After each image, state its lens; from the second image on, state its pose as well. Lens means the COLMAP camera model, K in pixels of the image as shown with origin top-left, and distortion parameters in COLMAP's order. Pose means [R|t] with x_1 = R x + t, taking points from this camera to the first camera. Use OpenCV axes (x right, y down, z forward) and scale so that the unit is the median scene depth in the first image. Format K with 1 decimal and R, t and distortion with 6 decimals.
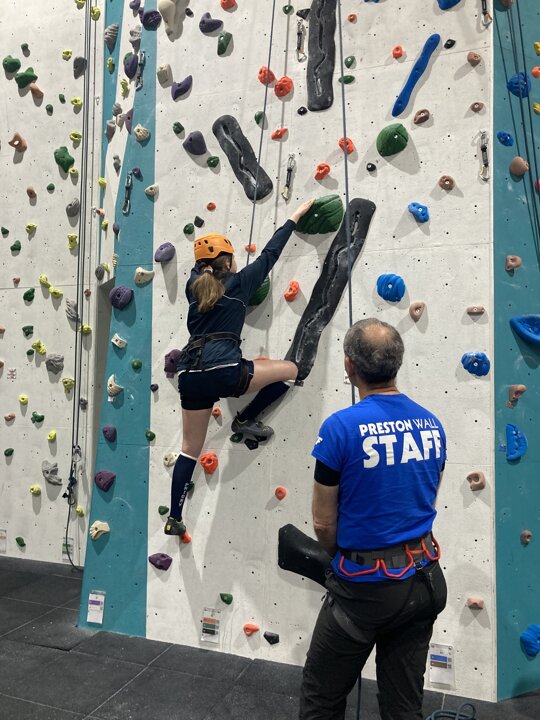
lens RADIAL K [[599.1, 0, 272.4], [0, 599.1, 351.1], [0, 0, 1]] dist [0.039960, -0.041978]
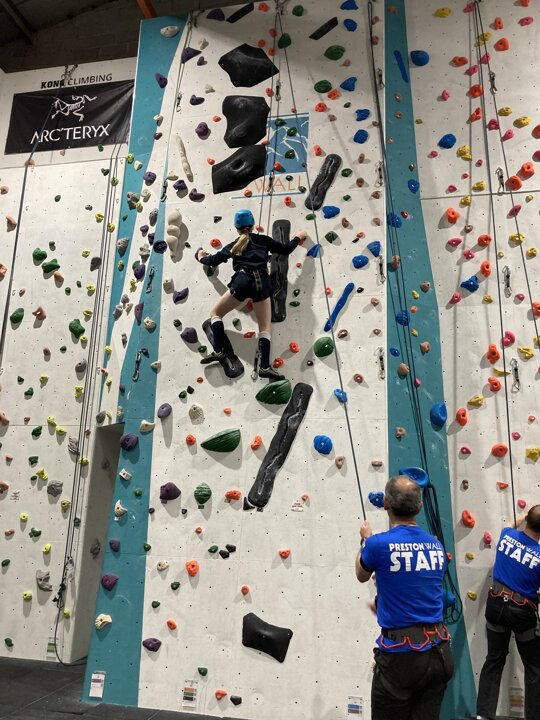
lens RADIAL K [[599.1, 0, 272.4], [0, 599.1, 351.1], [0, 0, 1]] dist [0.039960, -0.041978]
pose [[0.989606, 0.055711, 0.132578, -0.122006], [-0.028992, 0.980272, -0.195514, -0.033570], [-0.140854, 0.189638, 0.971698, -0.423213]]
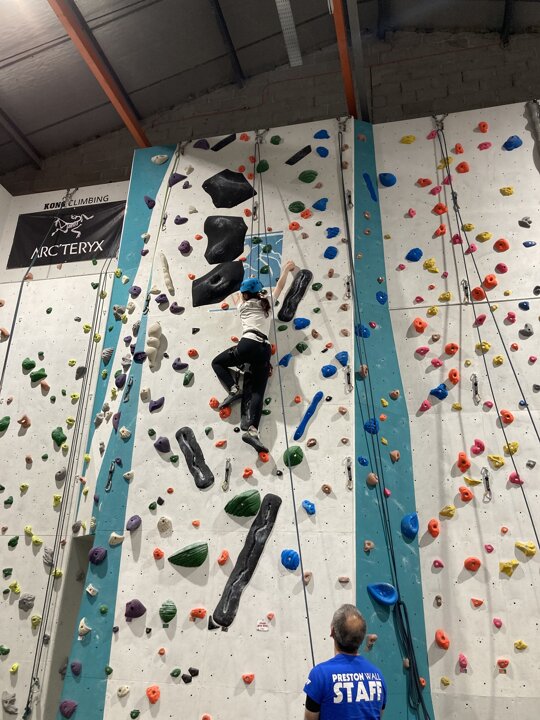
lens RADIAL K [[599.1, 0, 272.4], [0, 599.1, 351.1], [0, 0, 1]] dist [0.039960, -0.041978]
pose [[0.993369, 0.063315, 0.095963, -0.018117], [-0.027510, 0.941349, -0.336312, -0.077079], [-0.111628, 0.331442, 0.936849, -0.482873]]
